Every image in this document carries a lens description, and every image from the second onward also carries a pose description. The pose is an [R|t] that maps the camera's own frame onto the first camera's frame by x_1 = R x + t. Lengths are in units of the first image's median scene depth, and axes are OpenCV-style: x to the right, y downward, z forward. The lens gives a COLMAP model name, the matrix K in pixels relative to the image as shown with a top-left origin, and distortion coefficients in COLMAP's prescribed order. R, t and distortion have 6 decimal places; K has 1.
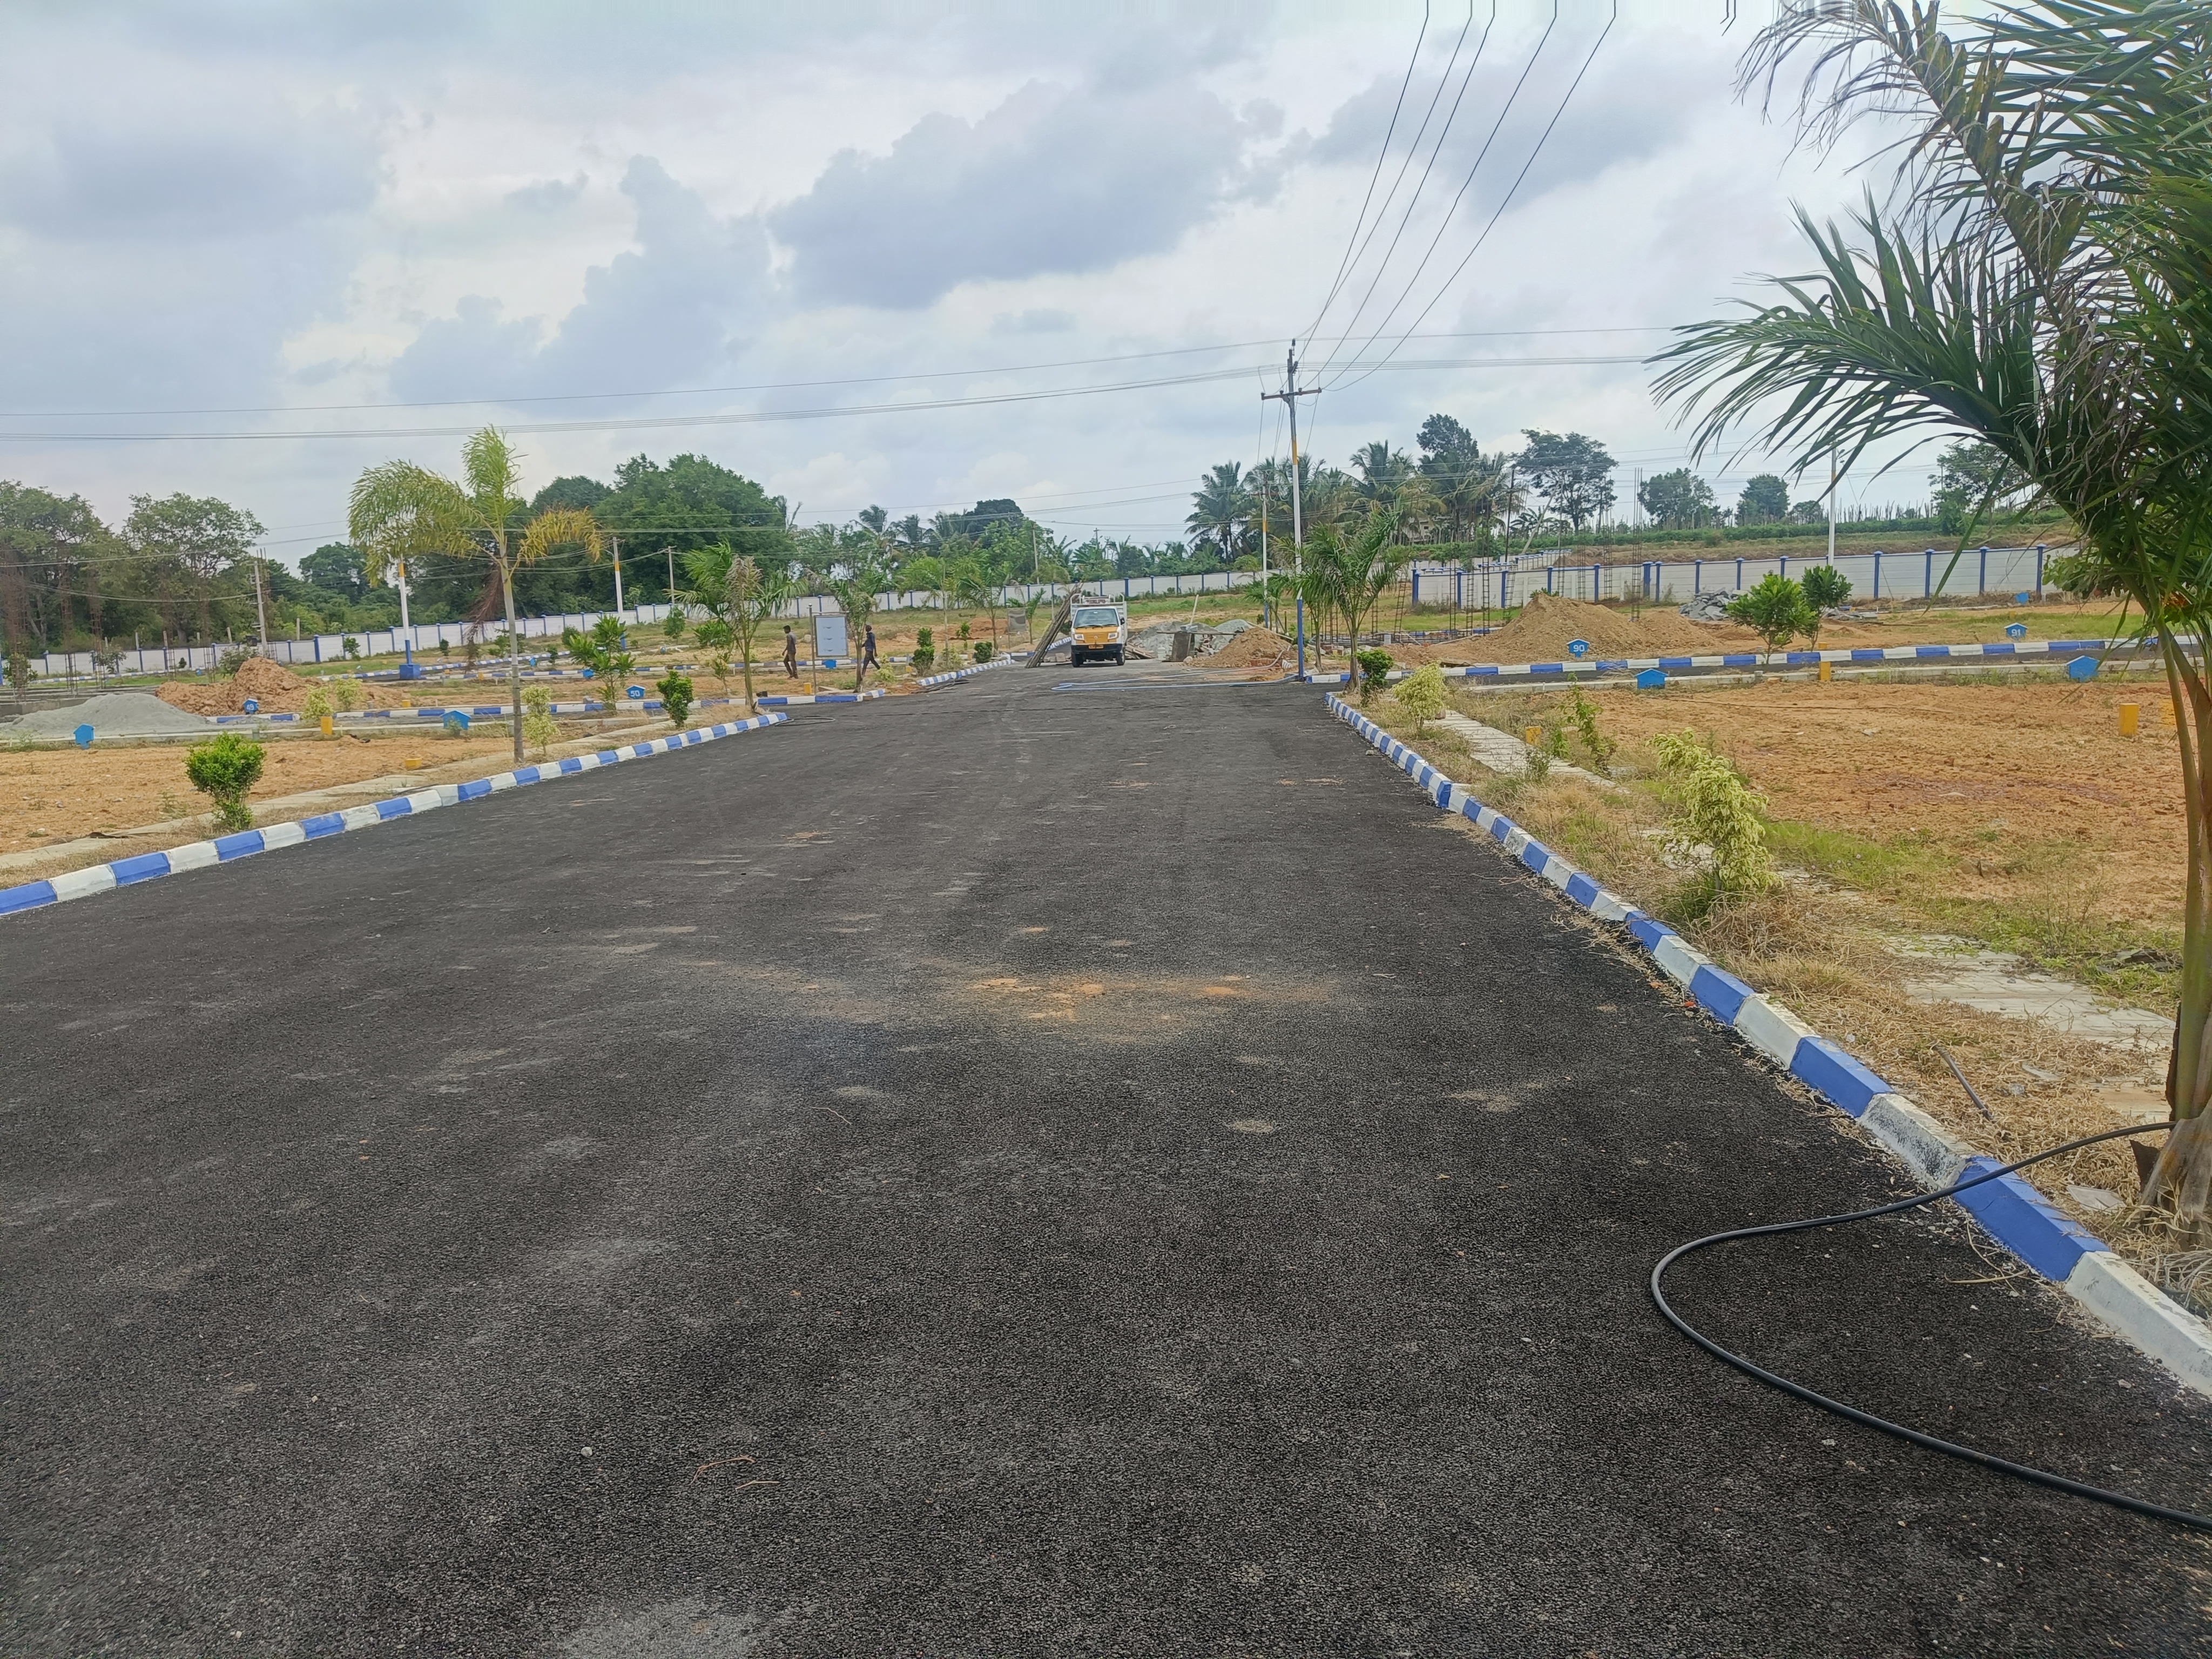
lens RADIAL K [[1723.7, 0, 993.8], [0, 1723.7, 879.5], [0, 0, 1]] dist [0.142684, -0.315179]
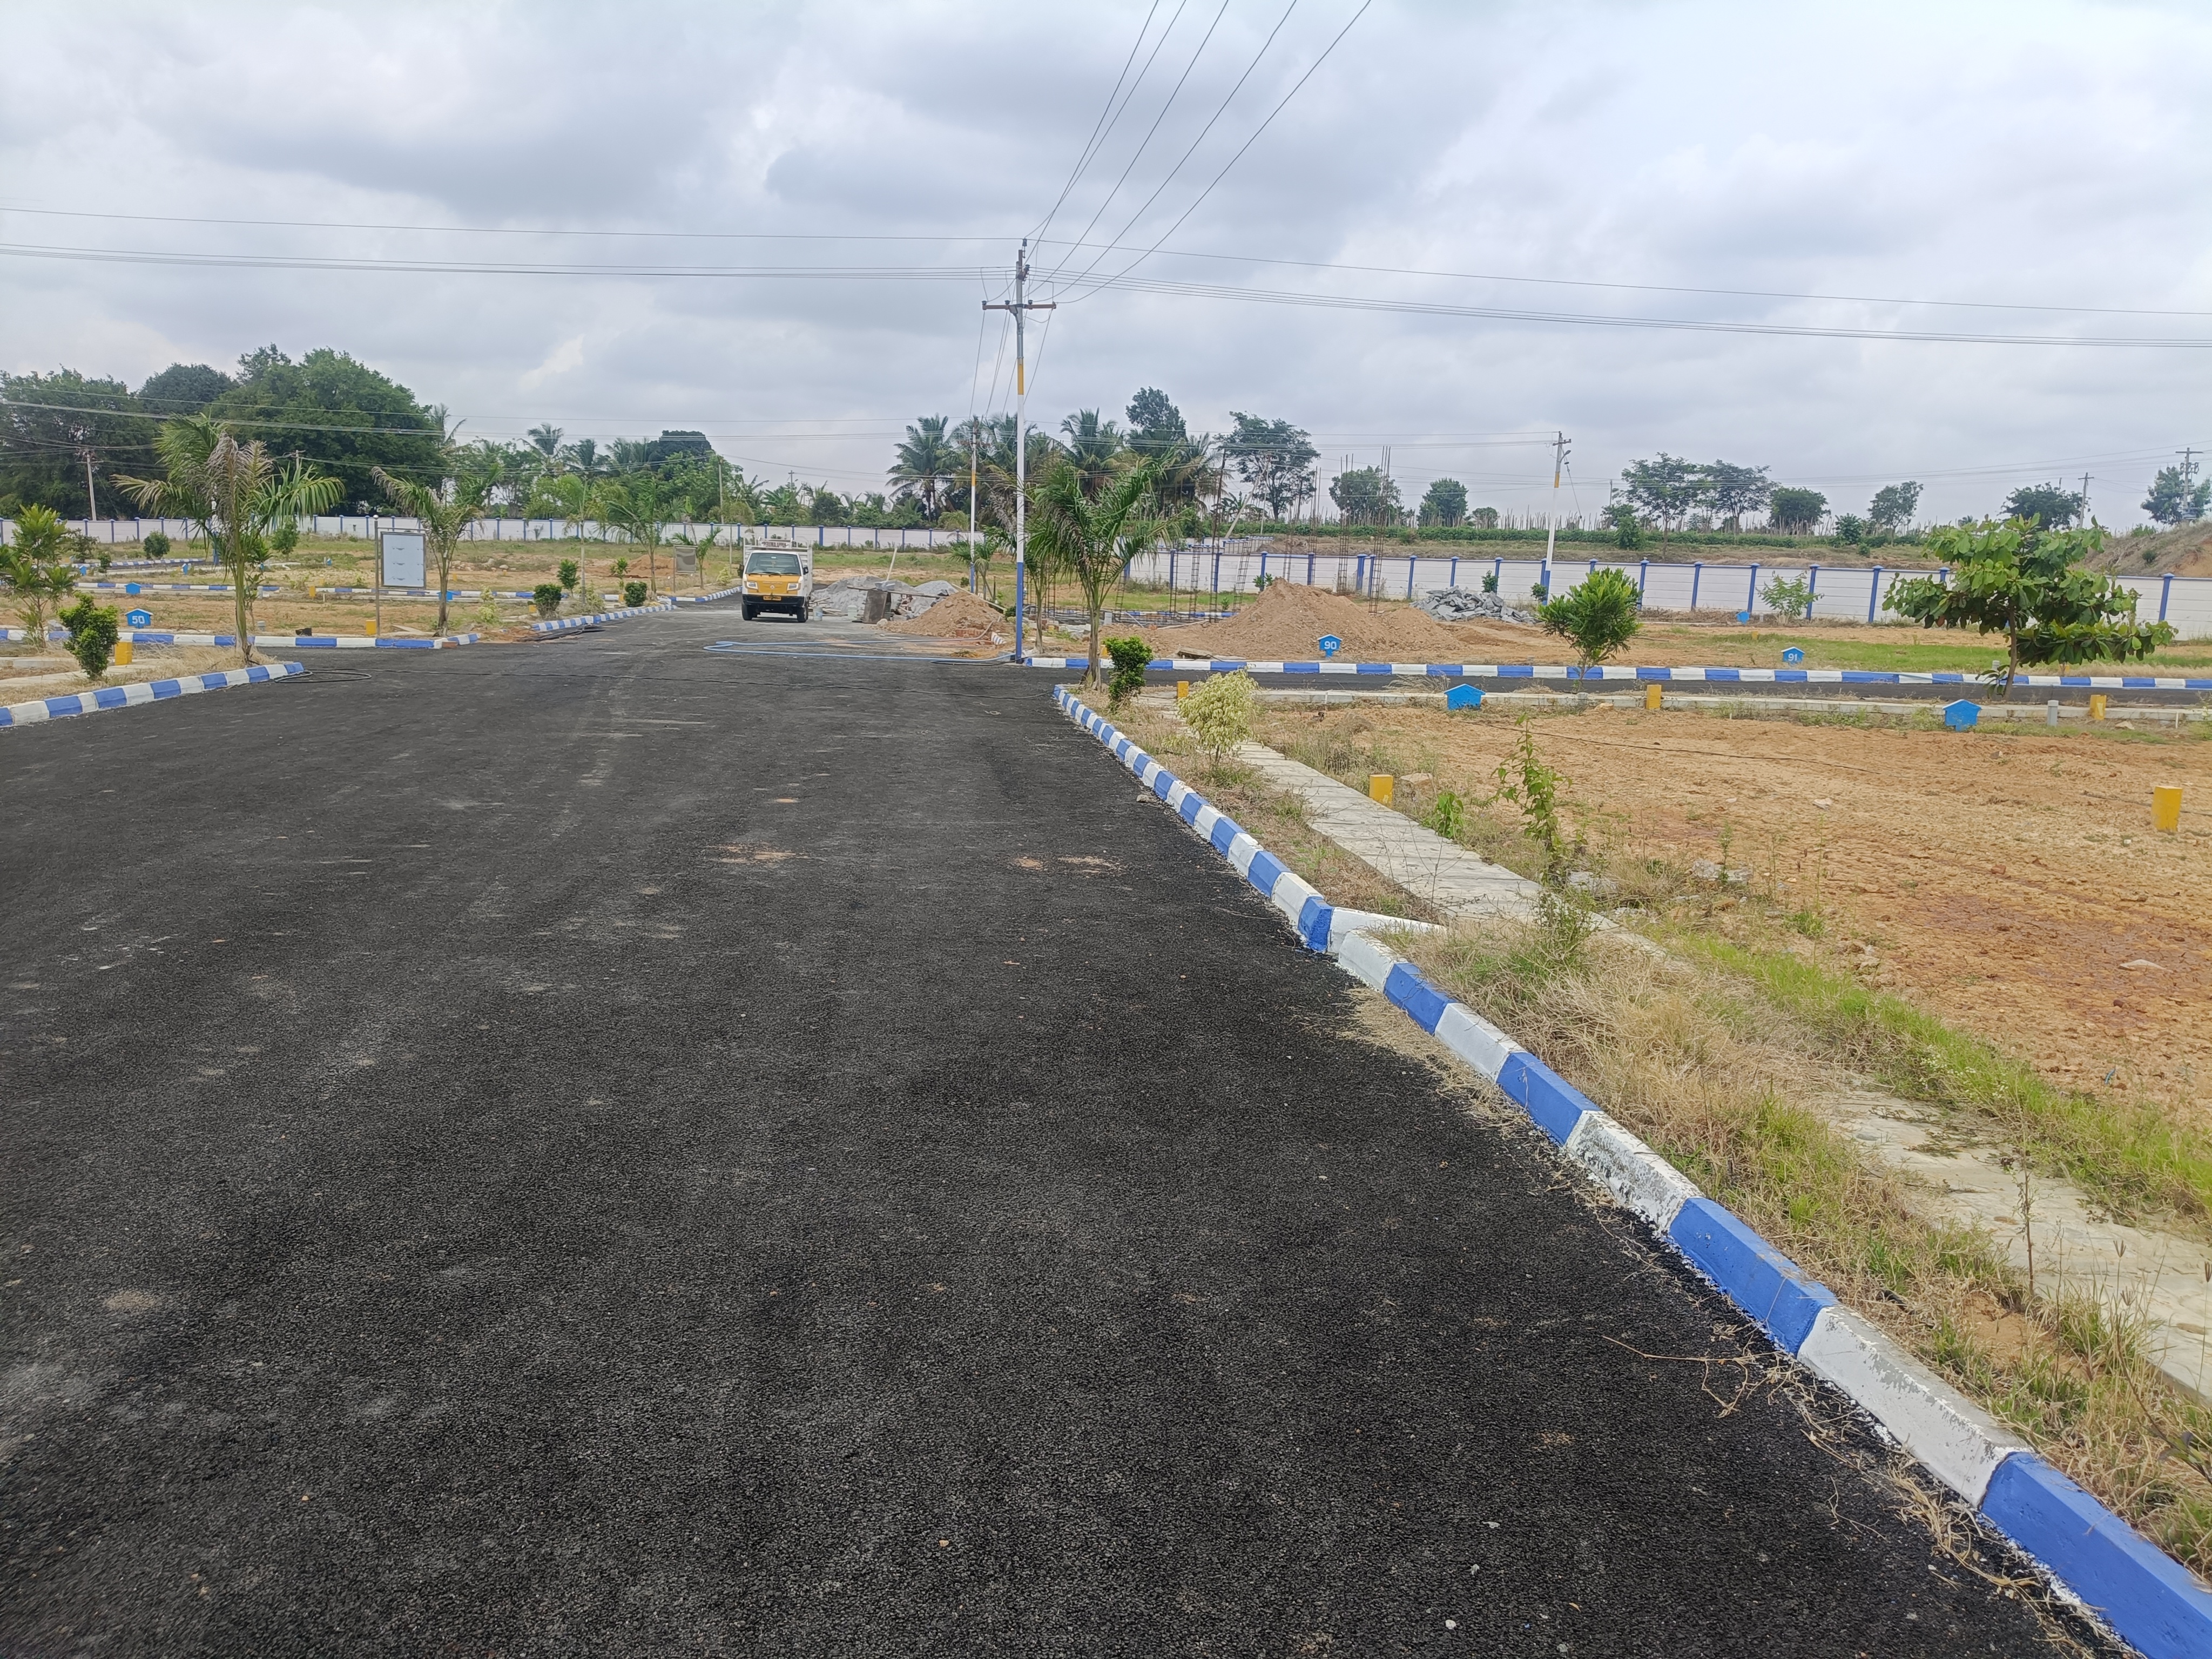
lens RADIAL K [[1756.6, 0, 1106.7], [0, 1756.6, 823.3], [0, 0, 1]] dist [0.090054, -0.279124]
pose [[0.970274, 0.041158, 0.238482, 0.031427], [-0.038652, 0.999137, -0.015178, -0.036299], [-0.238901, 0.005510, 0.971028, 0.248389]]
